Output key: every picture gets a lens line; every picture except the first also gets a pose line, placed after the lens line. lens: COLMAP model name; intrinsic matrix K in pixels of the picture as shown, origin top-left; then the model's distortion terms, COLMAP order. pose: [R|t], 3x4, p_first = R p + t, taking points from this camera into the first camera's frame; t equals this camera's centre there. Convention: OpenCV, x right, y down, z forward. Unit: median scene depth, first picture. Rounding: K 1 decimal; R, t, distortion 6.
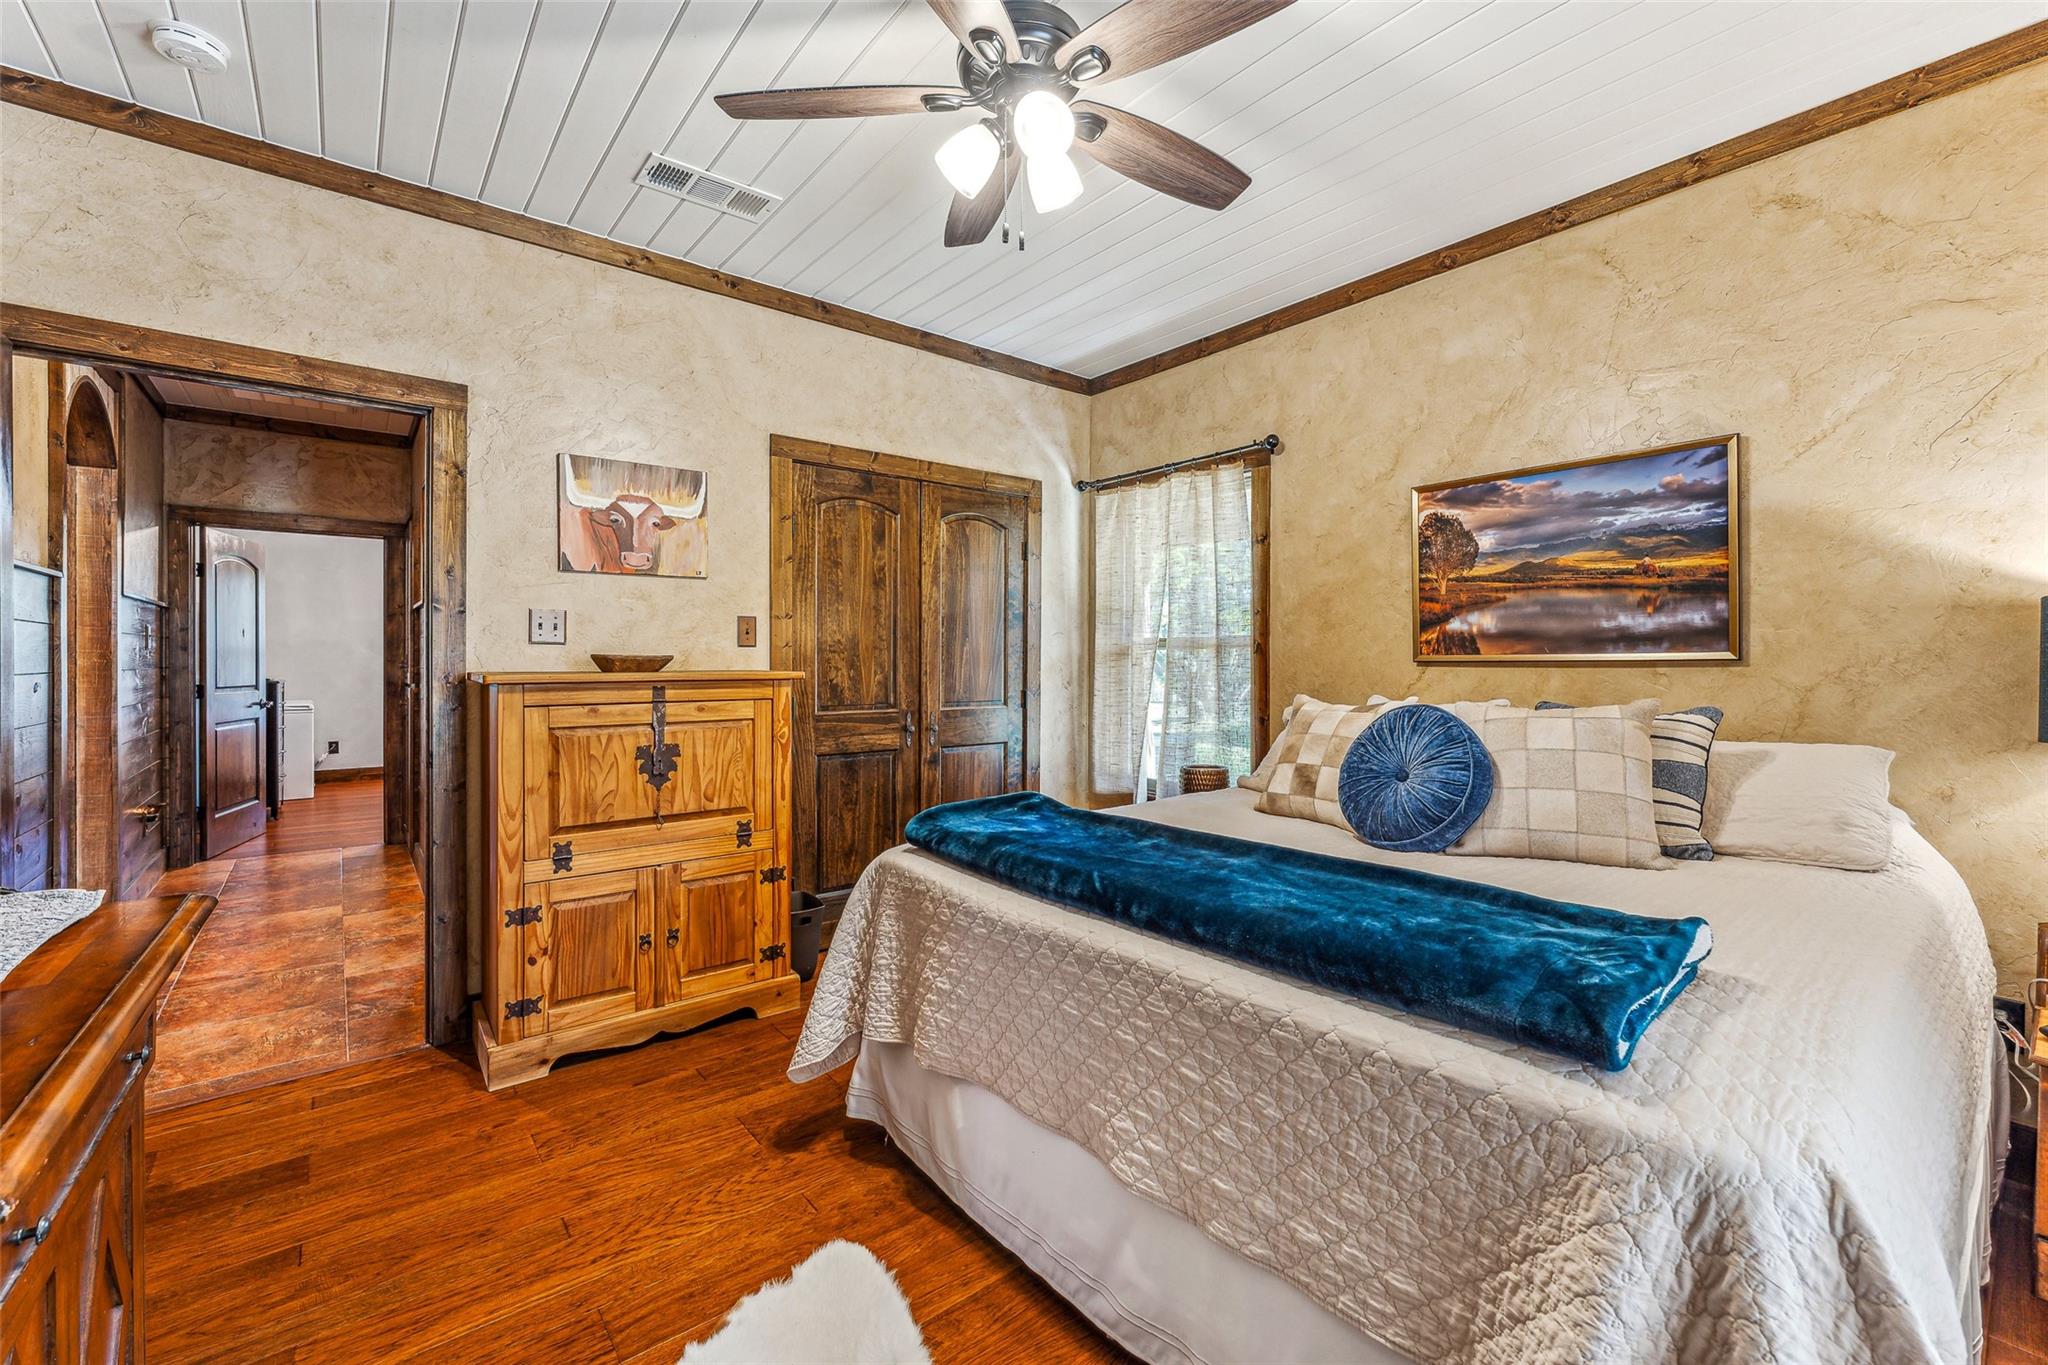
lens RADIAL K [[829.1, 0, 1023.1], [0, 829.1, 661.8], [0, 0, 1]] dist [0.001102, 0.000167]
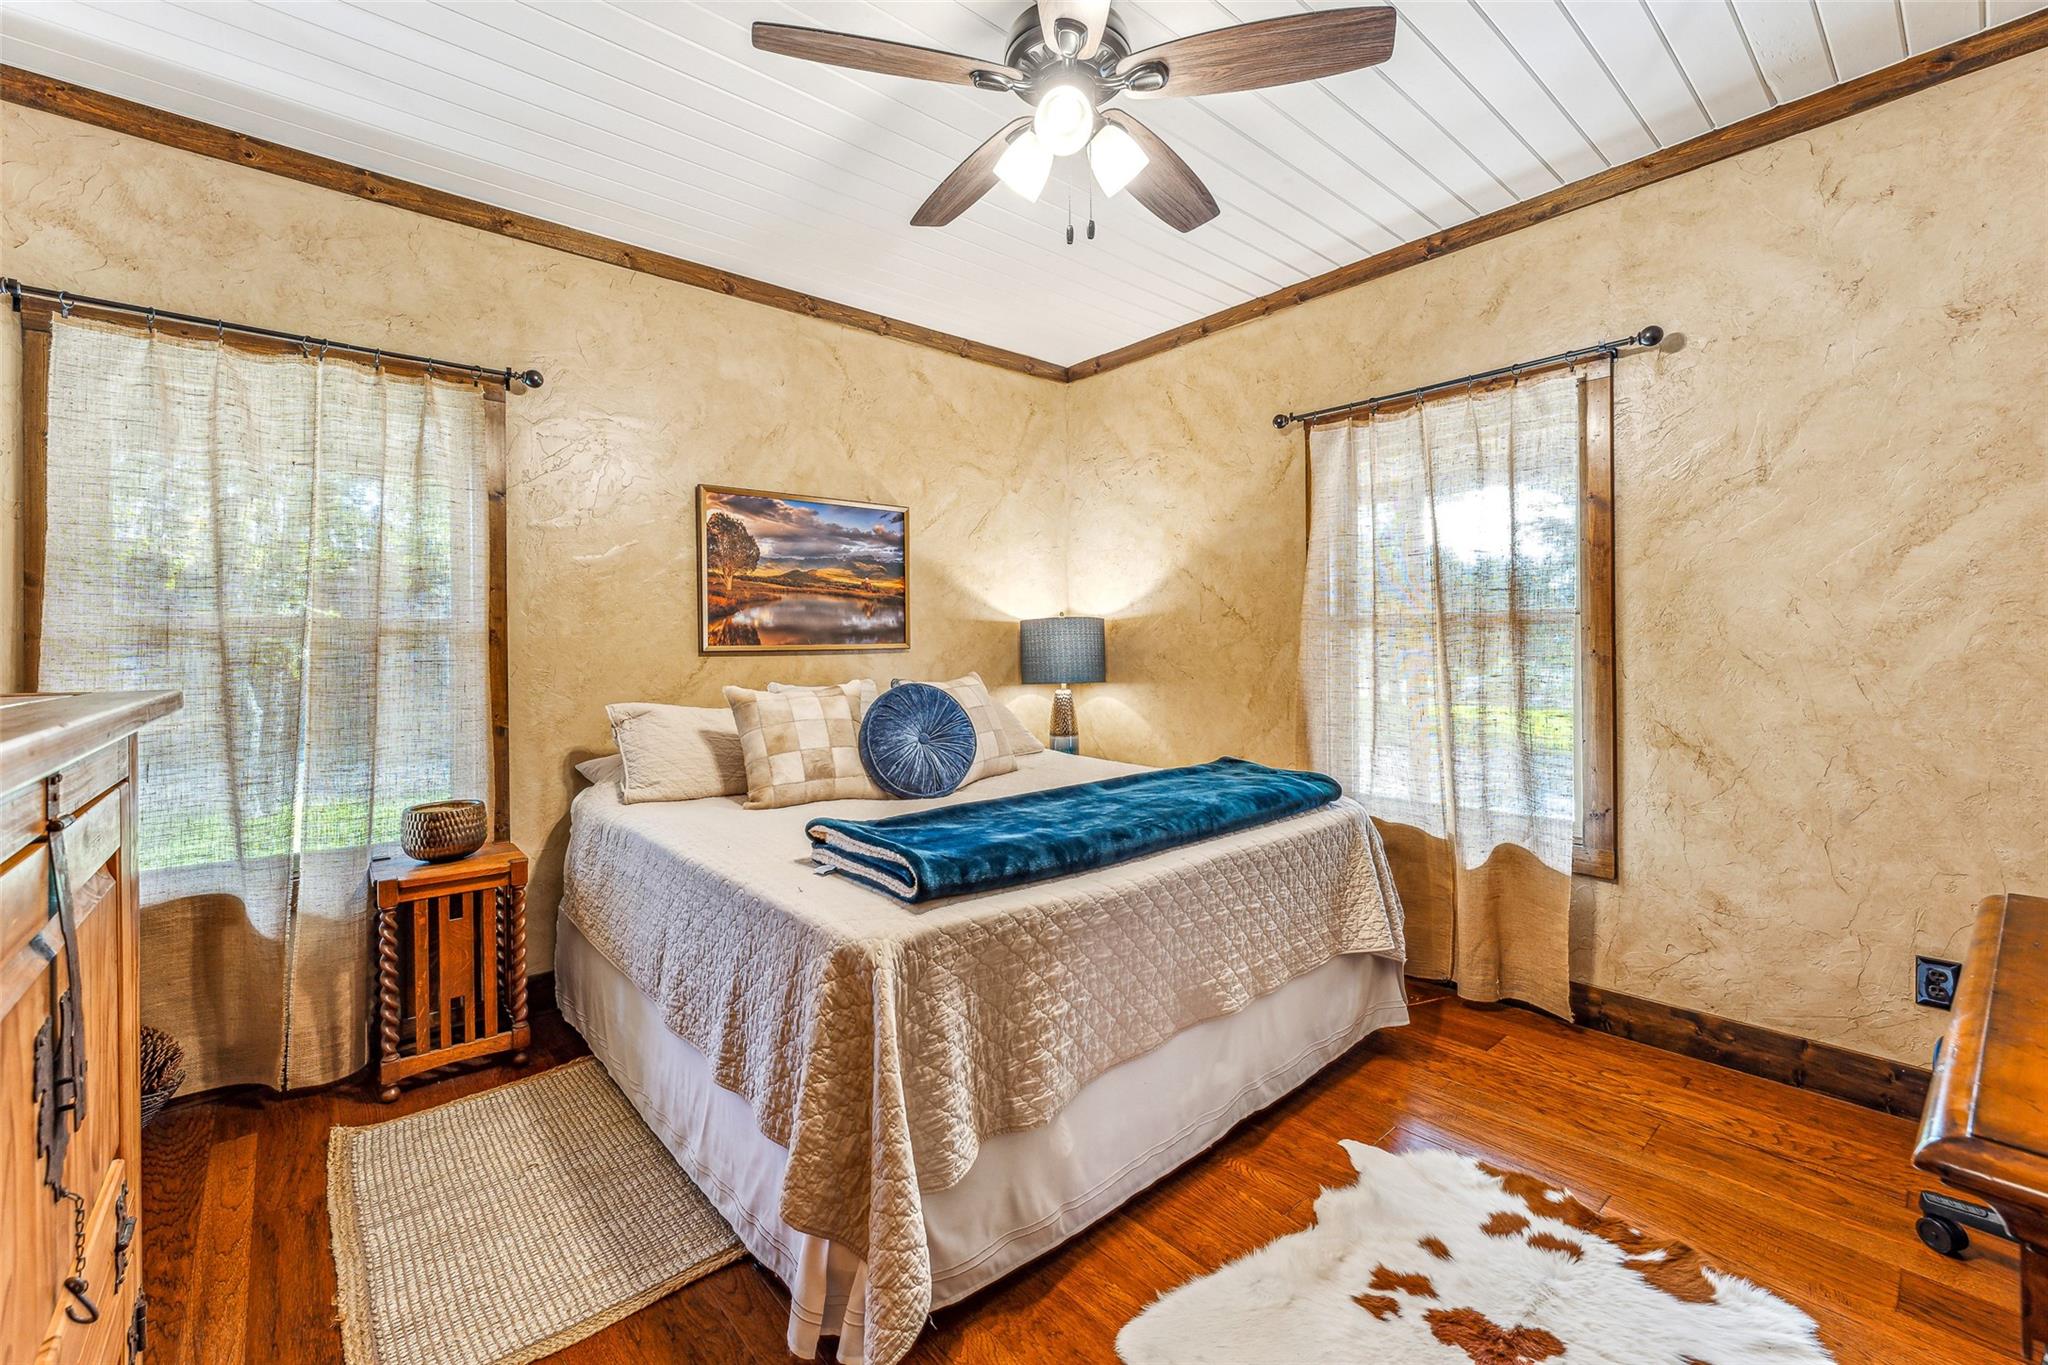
lens RADIAL K [[829.1, 0, 1030.1], [0, 829.1, 652.6], [0, 0, 1]] dist [0.001102, 0.000167]
pose [[-0.014391, -0.007021, 0.999872, -0.654903], [0.011532, 0.999908, 0.007187, -0.002265], [-0.999830, 0.011634, -0.014308, 0.689078]]
